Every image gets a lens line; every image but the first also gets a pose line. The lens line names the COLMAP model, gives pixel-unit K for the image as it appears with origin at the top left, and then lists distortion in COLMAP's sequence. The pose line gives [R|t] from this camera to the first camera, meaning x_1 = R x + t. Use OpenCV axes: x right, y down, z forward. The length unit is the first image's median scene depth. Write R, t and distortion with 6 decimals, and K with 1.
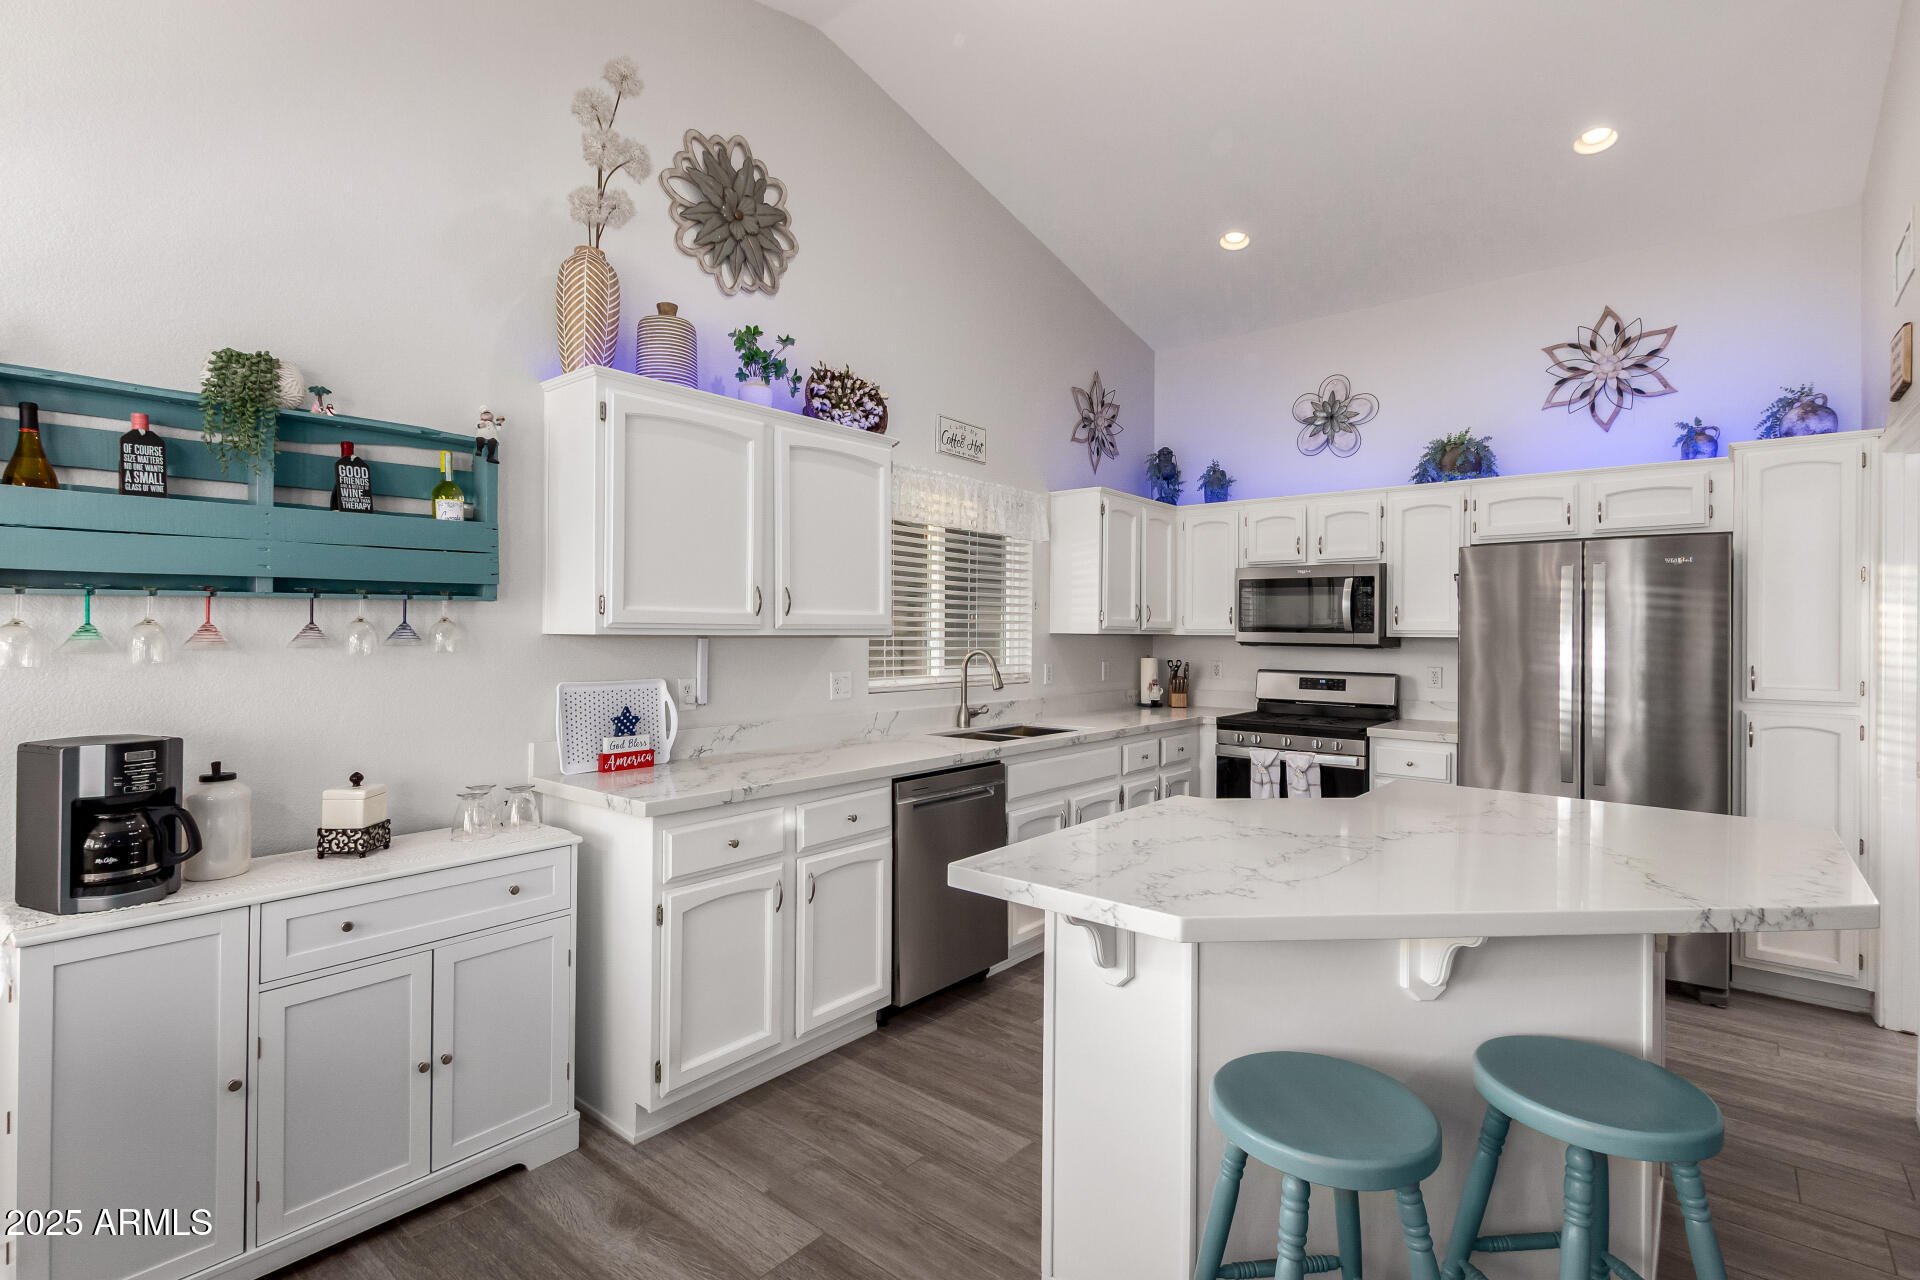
lens RADIAL K [[890.1, 0, 966.5], [0, 890.1, 631.9], [0, 0, 1]] dist [0.004171, 0.001169]
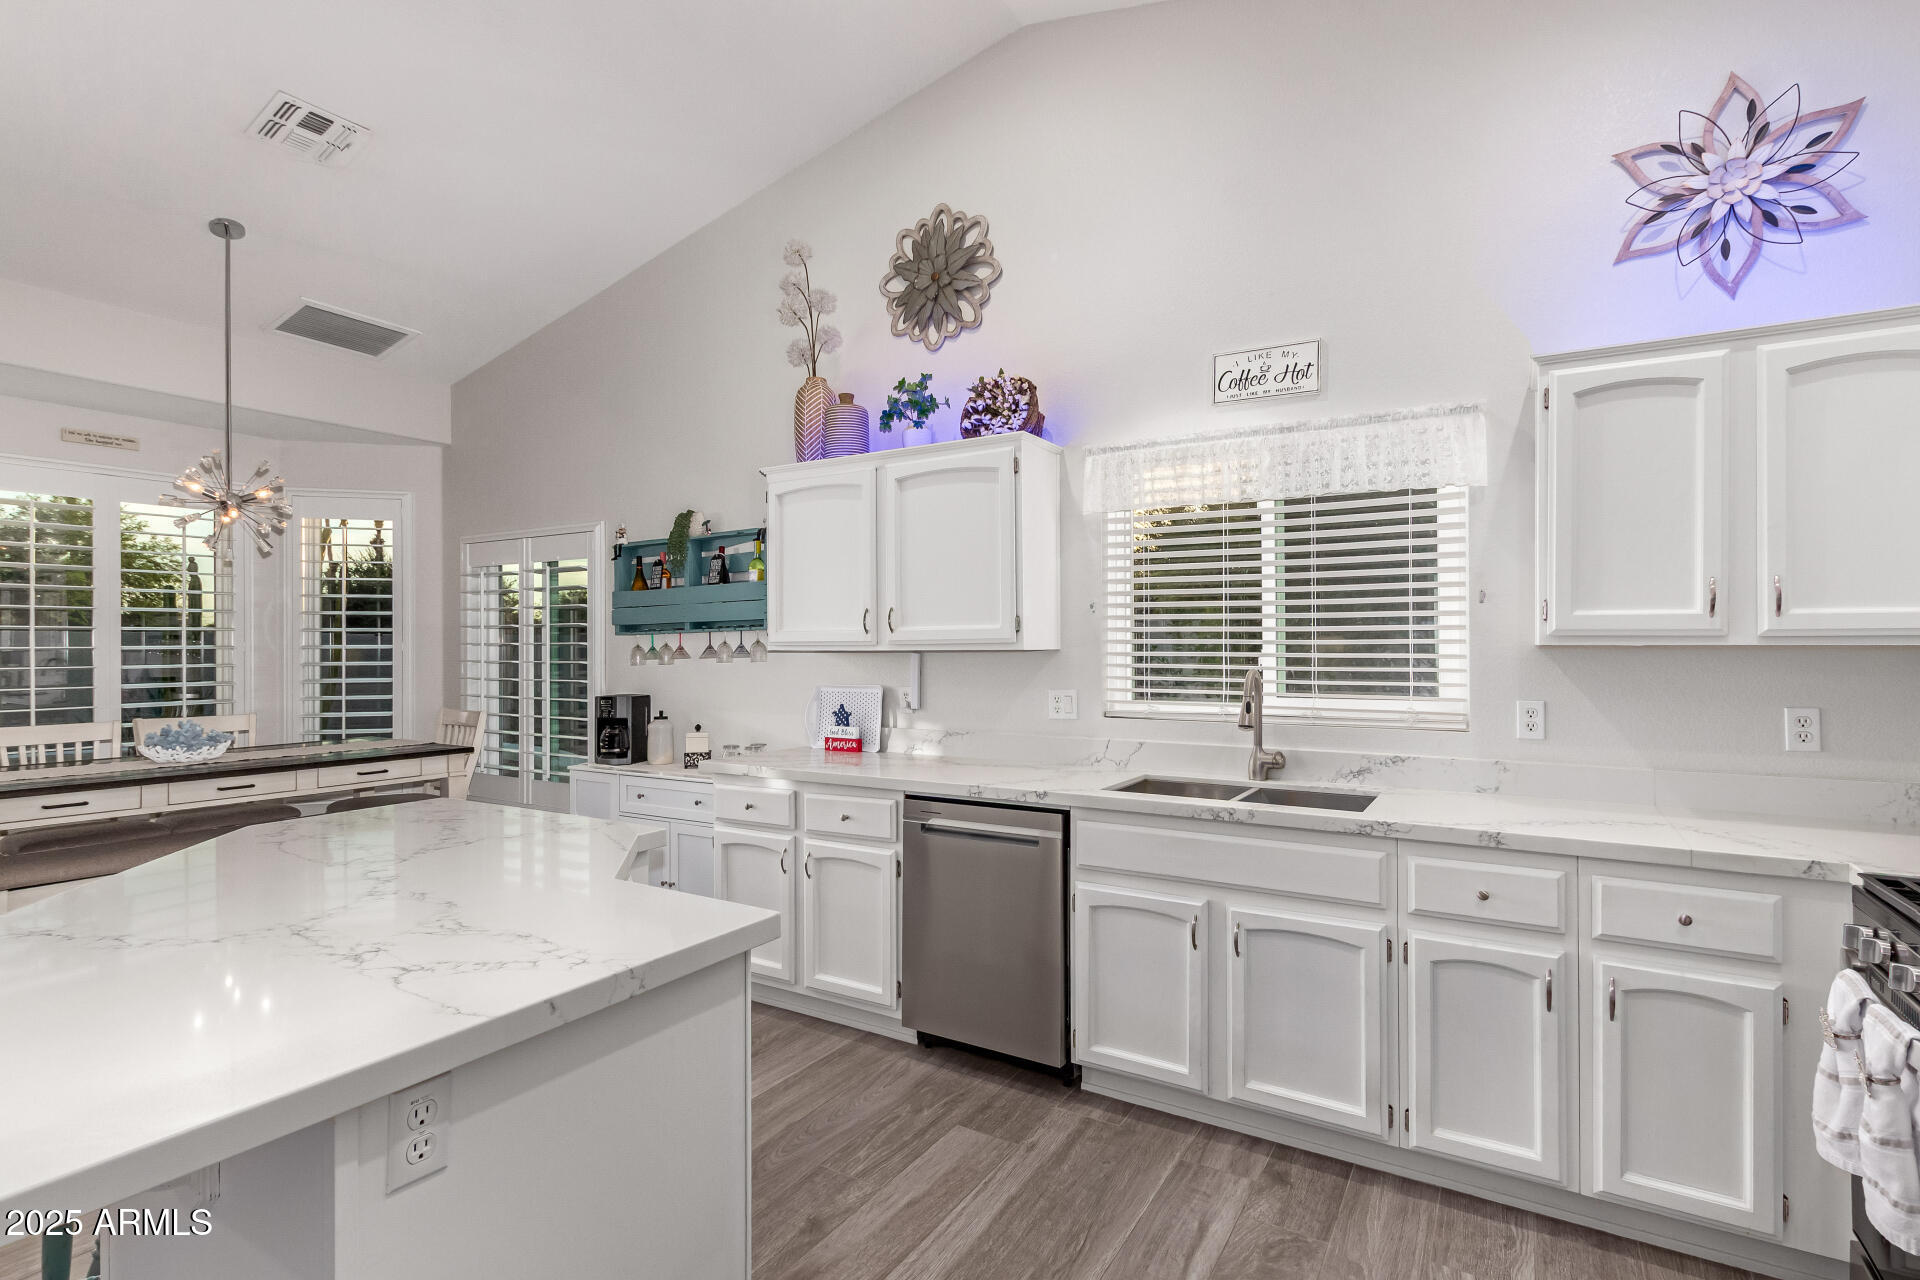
lens RADIAL K [[909.7, 0, 970.3], [0, 909.7, 649.6], [0, 0, 1]] dist [0.001929, -0.001386]
pose [[0.152119, -0.008261, -0.988328, 0.981076], [0.001607, 0.999966, -0.008111, 0.013061], [0.988361, -0.000355, 0.152127, 0.966898]]
